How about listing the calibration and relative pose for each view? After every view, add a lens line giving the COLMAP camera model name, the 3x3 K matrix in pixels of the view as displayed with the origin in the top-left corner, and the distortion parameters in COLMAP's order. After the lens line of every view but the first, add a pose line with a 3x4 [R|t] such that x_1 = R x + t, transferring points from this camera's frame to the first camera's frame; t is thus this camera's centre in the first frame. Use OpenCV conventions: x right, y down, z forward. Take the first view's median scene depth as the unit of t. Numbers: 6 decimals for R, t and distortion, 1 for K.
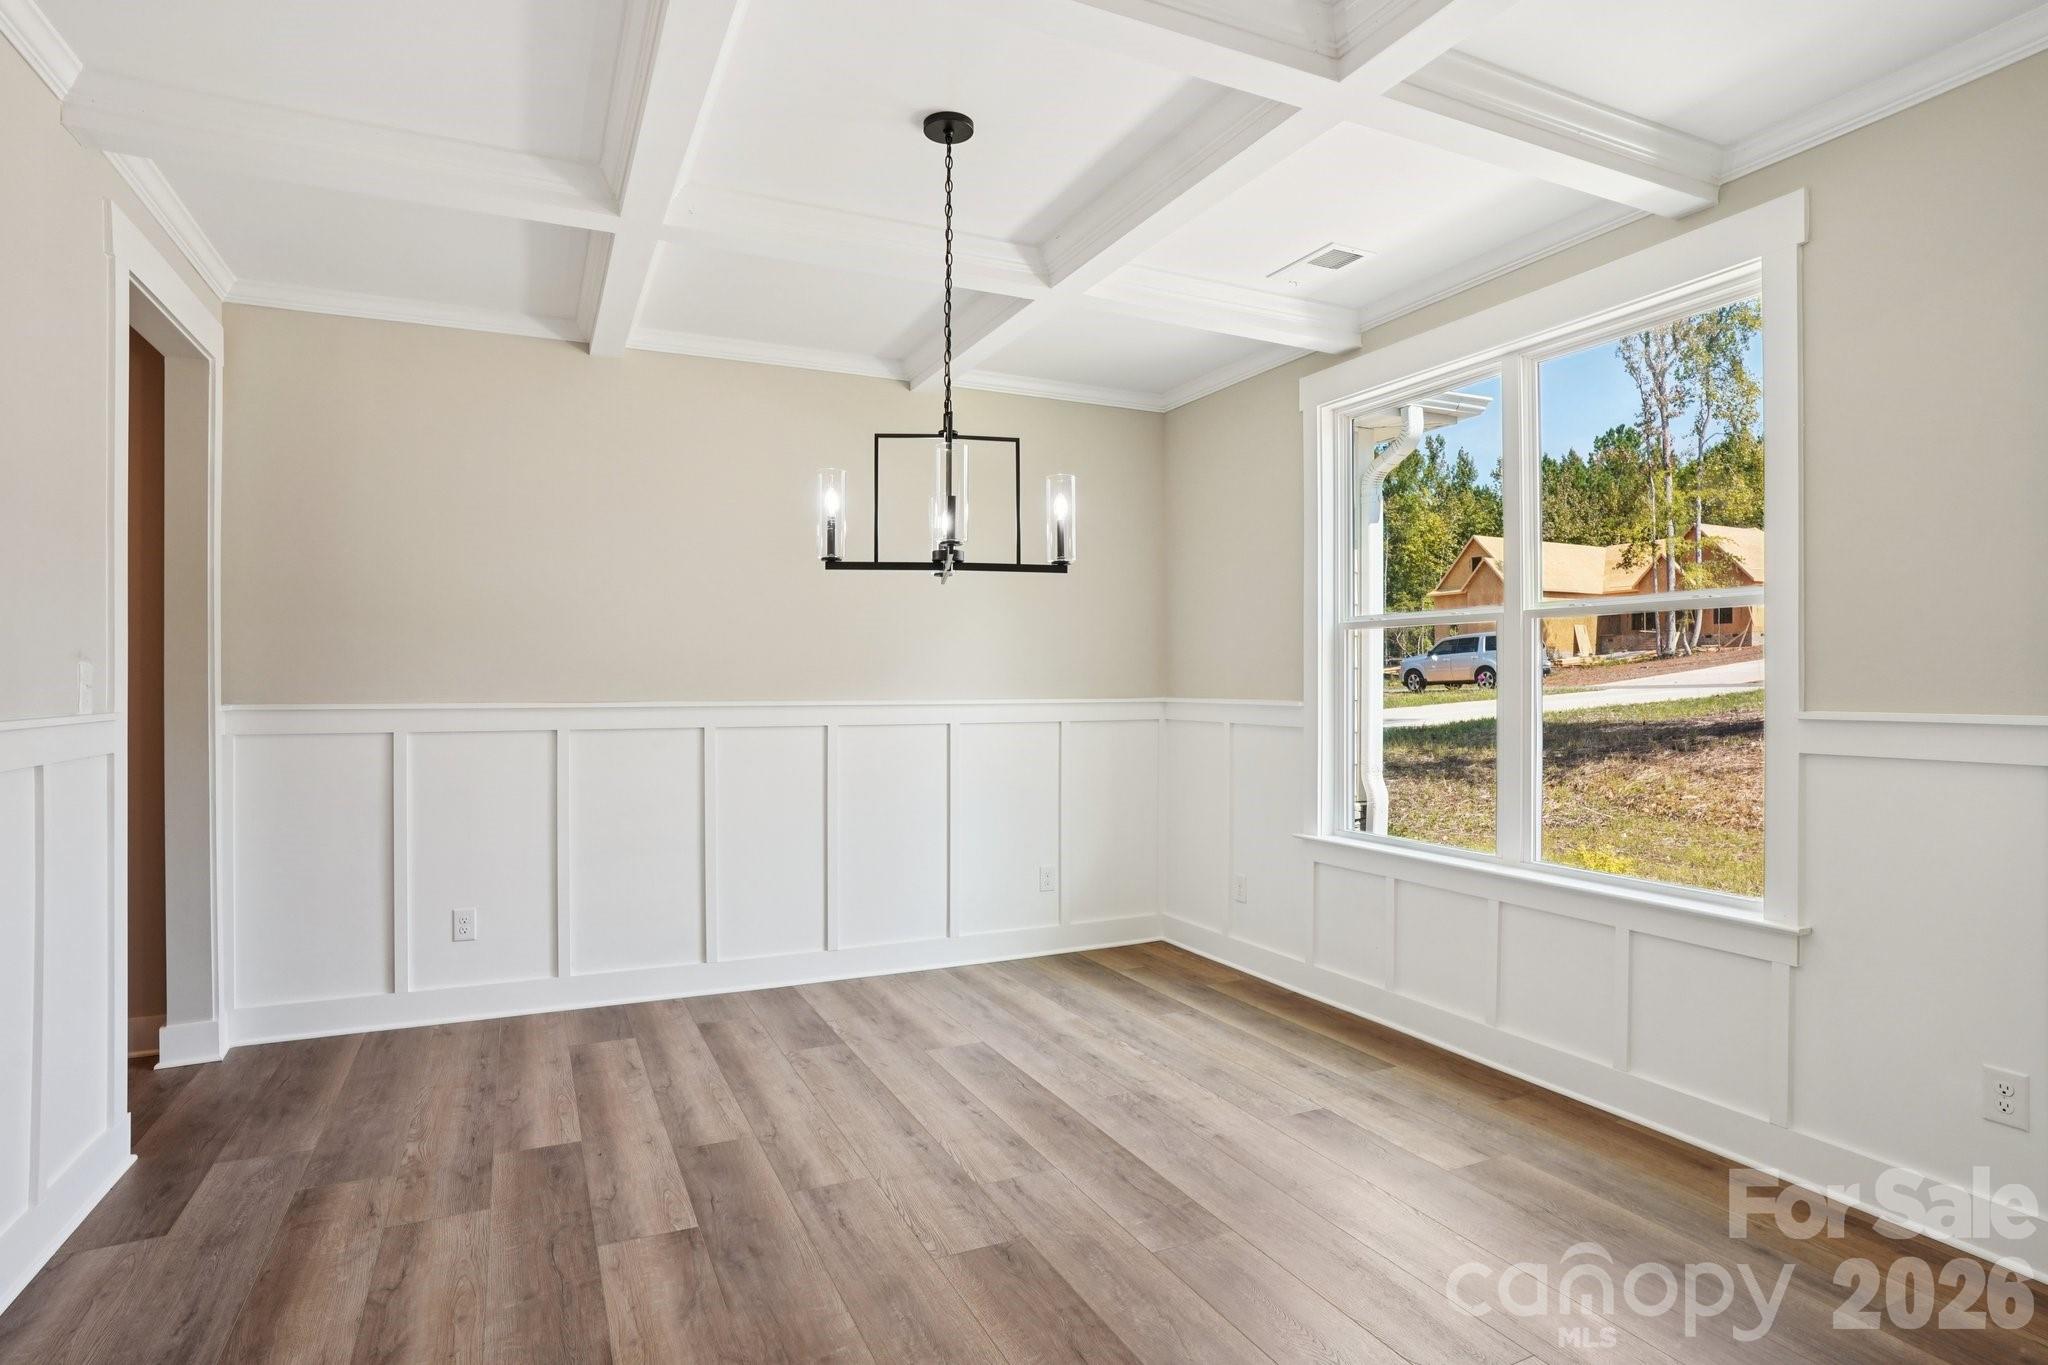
lens RADIAL K [[1089.8, 0, 1028.4], [0, 1089.8, 691.4], [0, 0, 1]] dist [-0.084312, 0.049586]
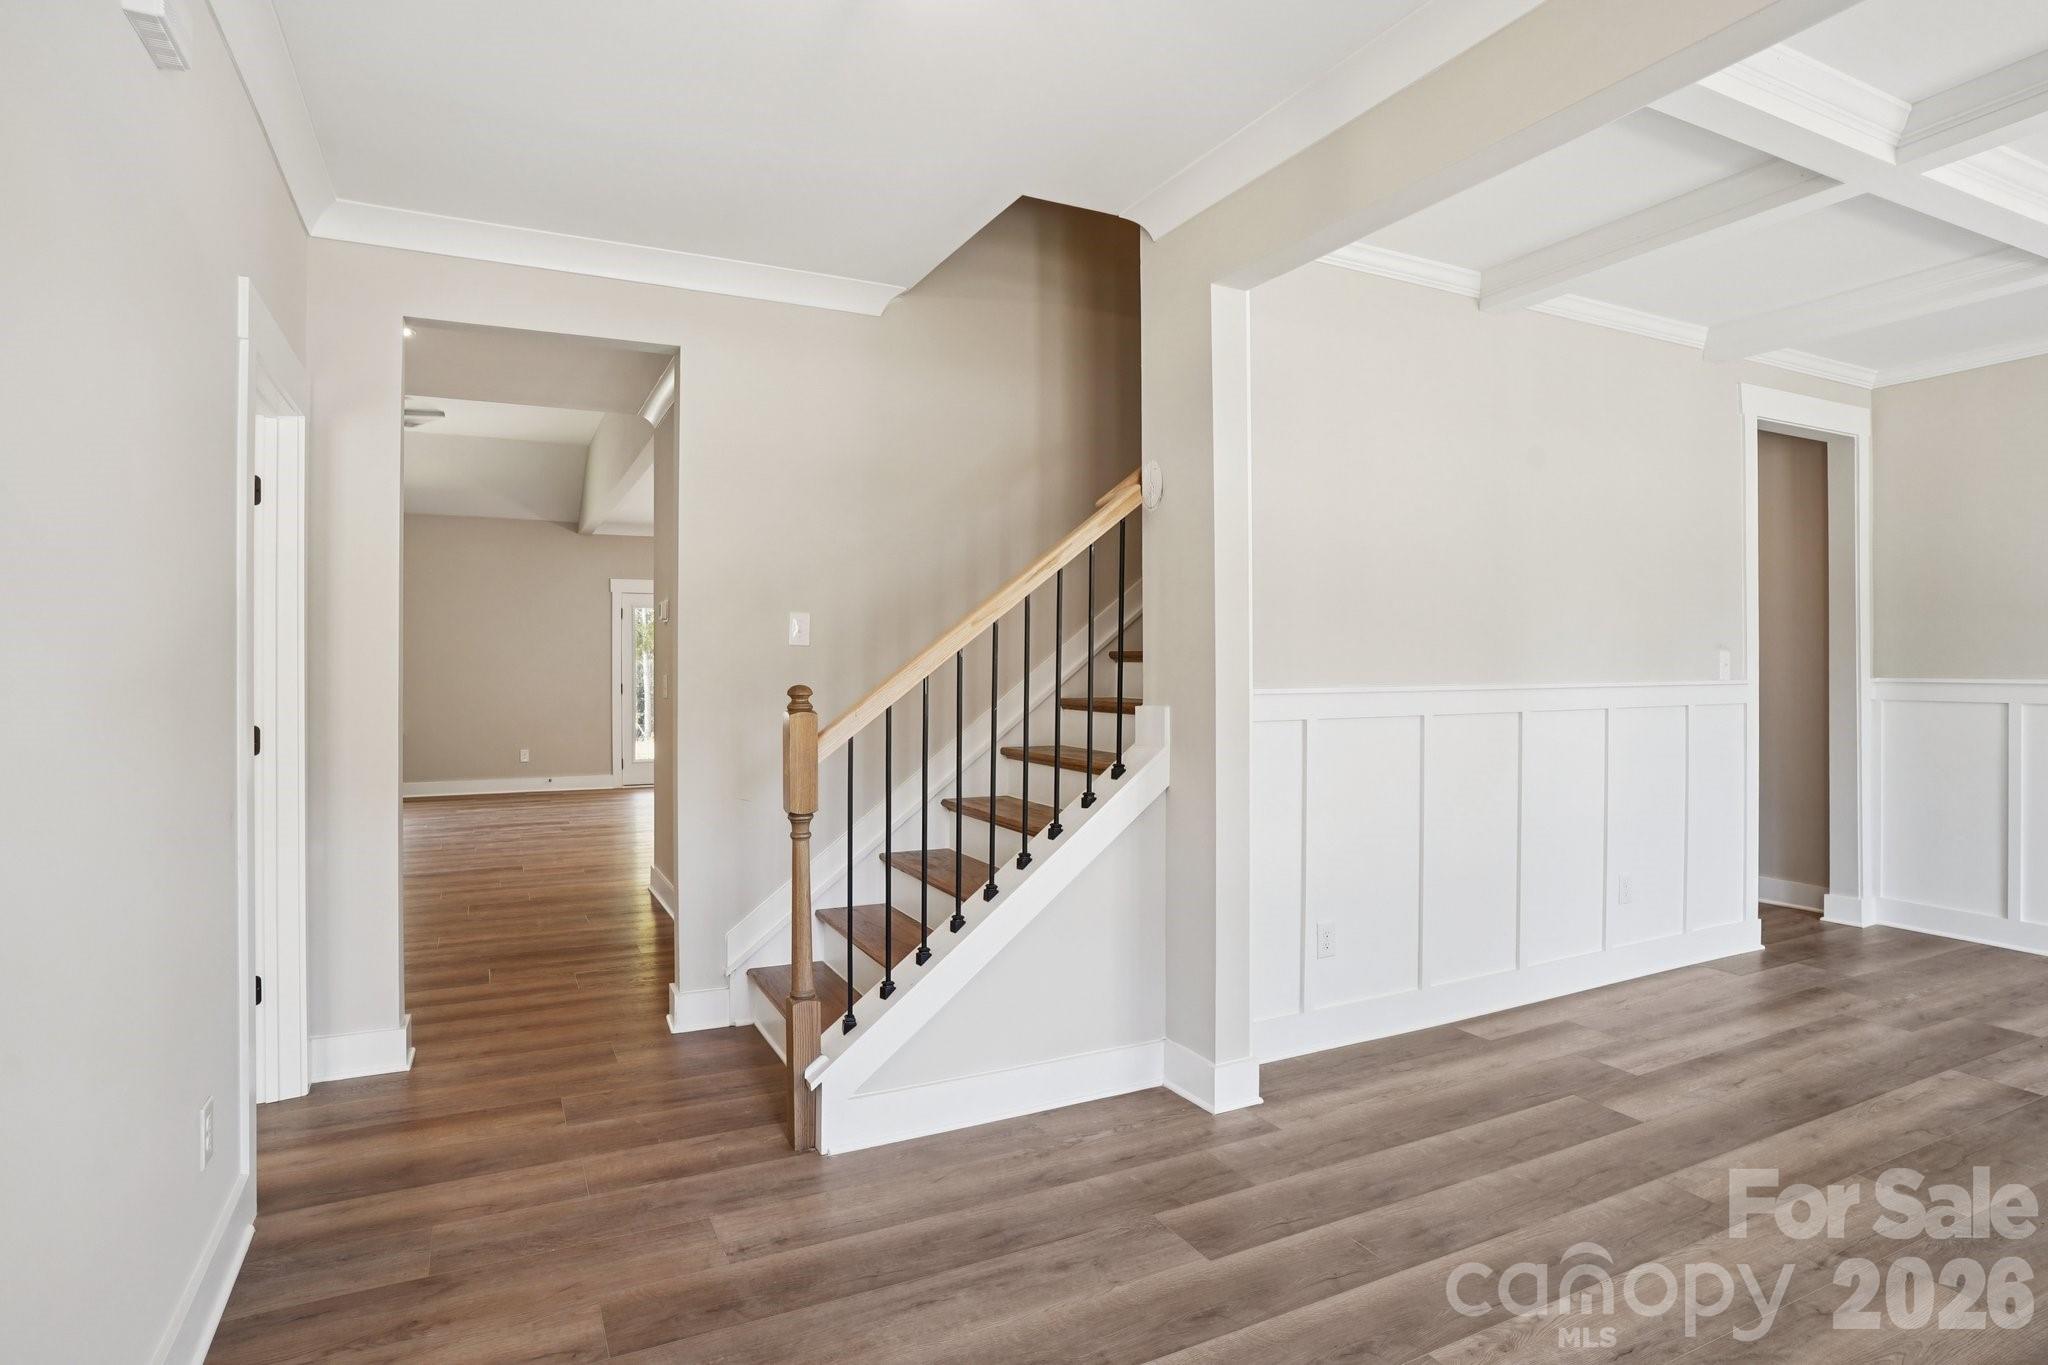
lens RADIAL K [[1074.8, 0, 1037.6], [0, 1074.8, 675.7], [0, 0, 1]] dist [-0.077595, 0.043830]
pose [[0.026904, 0.010793, -0.999580, 0.602336], [-0.007395, 0.999916, 0.010598, 0.003462], [0.999611, 0.007107, 0.026982, -0.152487]]
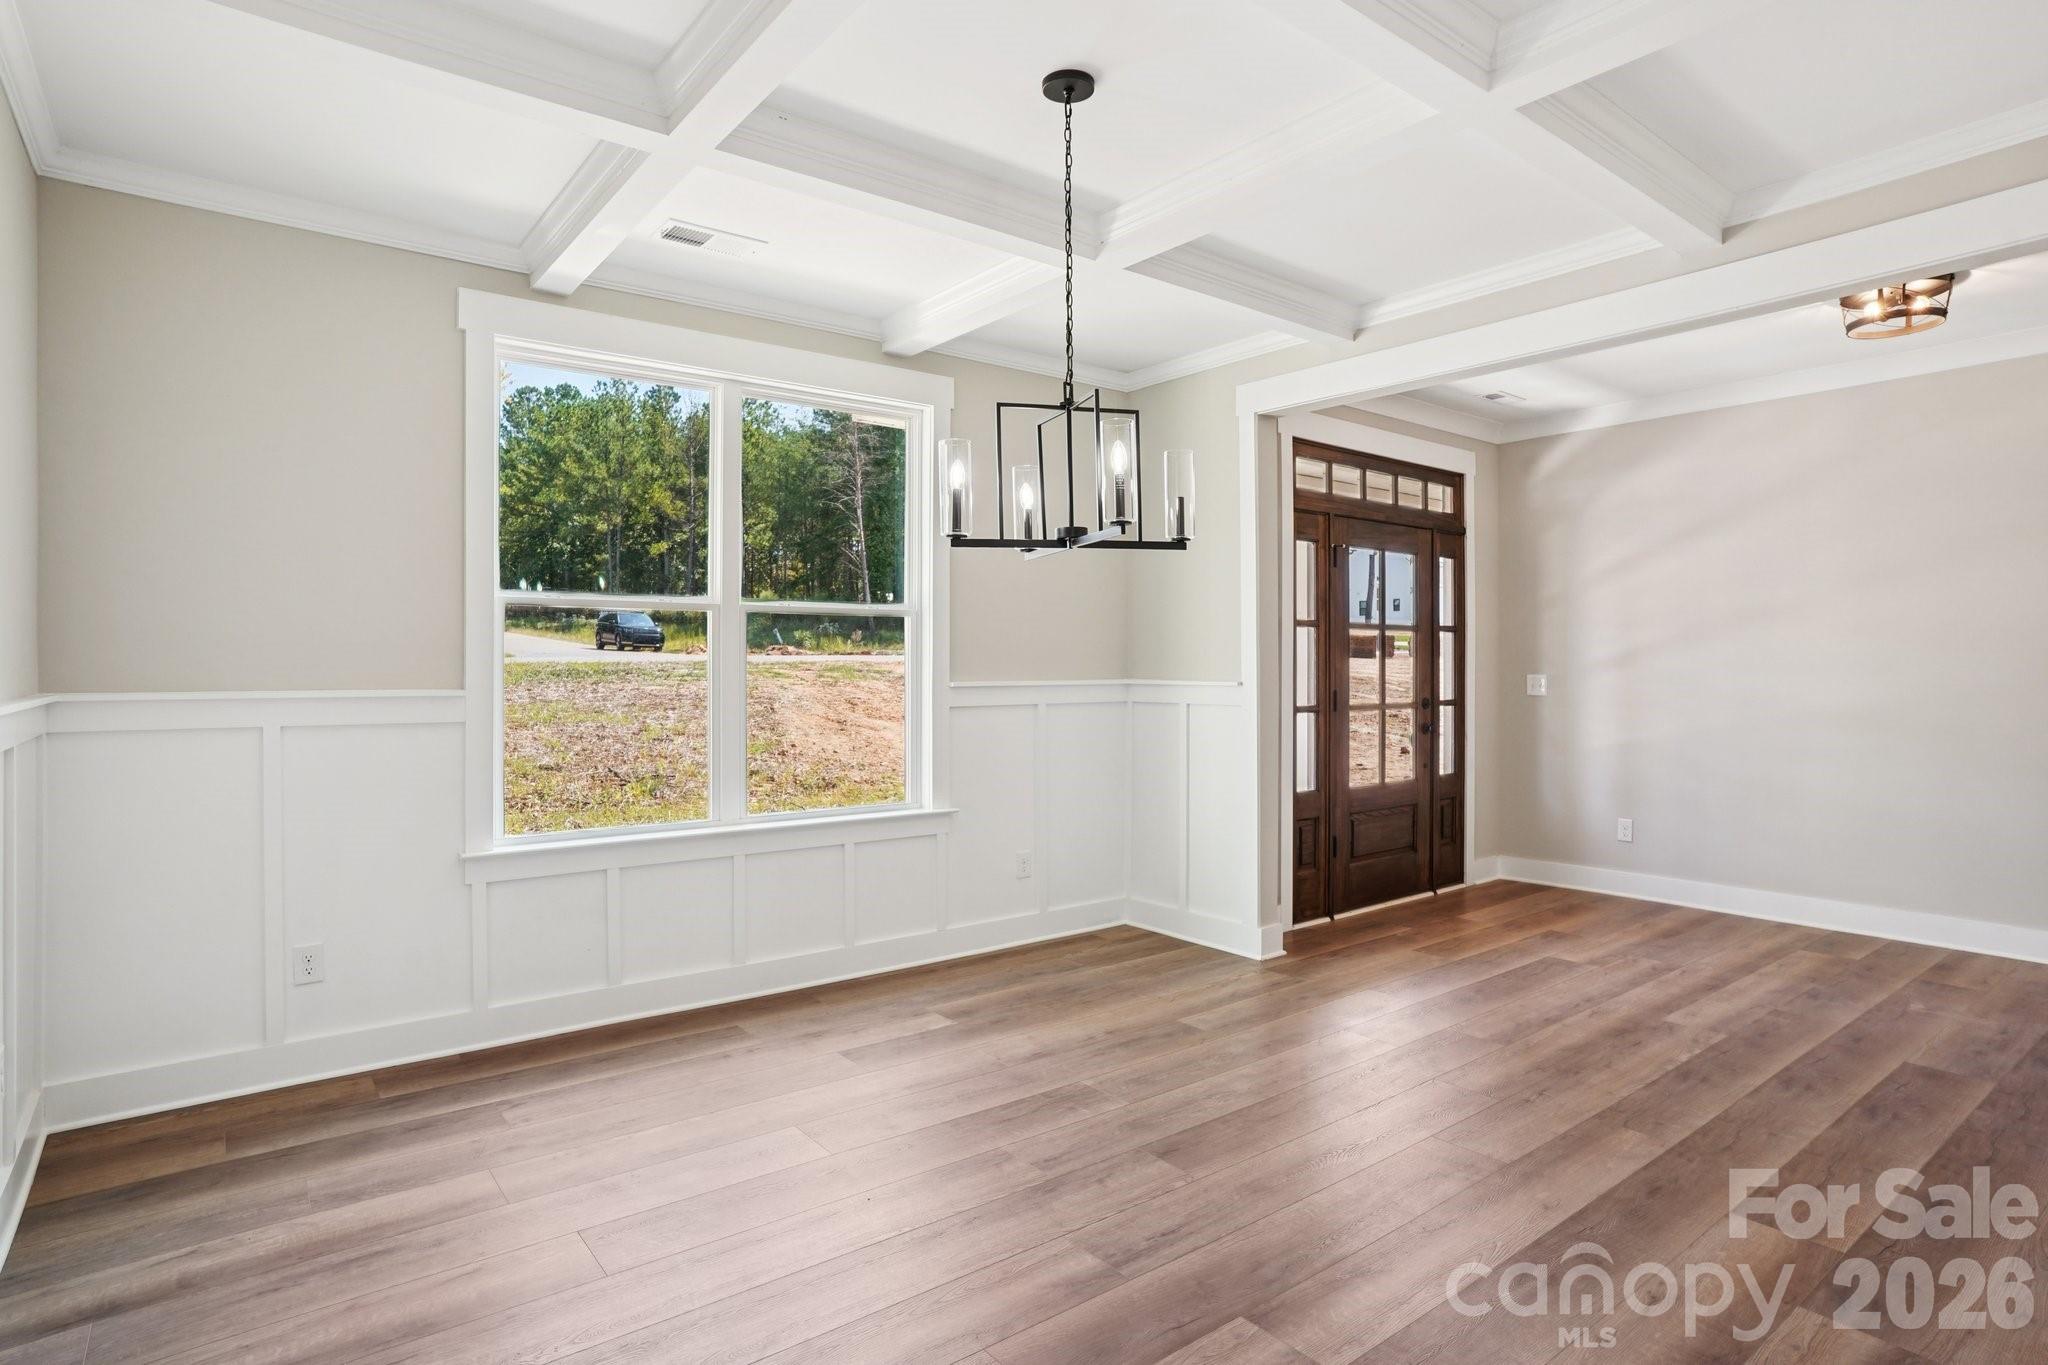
lens RADIAL K [[1074.8, 0, 1037.6], [0, 1074.8, 675.7], [0, 0, 1]] dist [-0.077595, 0.043830]
pose [[-0.215028, -0.006998, 0.976583, -0.735391], [0.011301, 0.999890, 0.009653, -0.005853], [-0.976543, 0.013112, -0.214925, 0.908016]]
